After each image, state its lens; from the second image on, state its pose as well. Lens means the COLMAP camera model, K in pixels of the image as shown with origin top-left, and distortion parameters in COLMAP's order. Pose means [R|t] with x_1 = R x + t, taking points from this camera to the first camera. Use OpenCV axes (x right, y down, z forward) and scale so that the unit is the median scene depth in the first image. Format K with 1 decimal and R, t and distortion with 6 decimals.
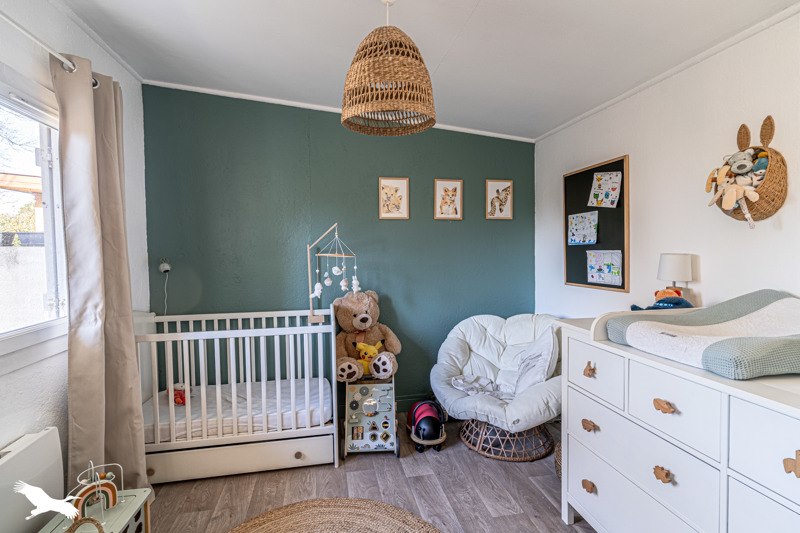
lens RADIAL K [[384.4, 0, 398.0], [0, 384.4, 262.7], [0, 0, 1]] dist [0.005588, -0.000084]
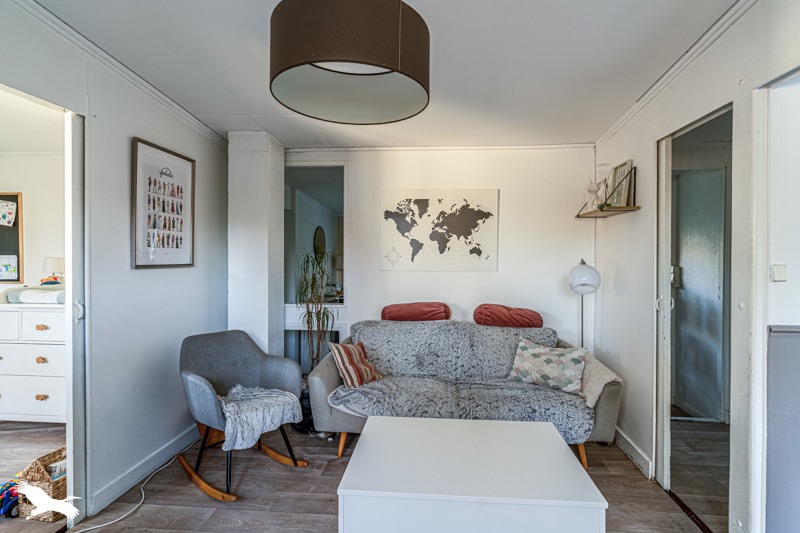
lens RADIAL K [[384.4, 0, 397.2], [0, 384.4, 258.0], [0, 0, 1]] dist [0.005588, -0.000084]
pose [[0.265475, 0.005687, 0.964101, -0.469167], [0.021323, 0.999703, -0.011769, 0.027653], [-0.963882, 0.023681, 0.265275, -0.811599]]
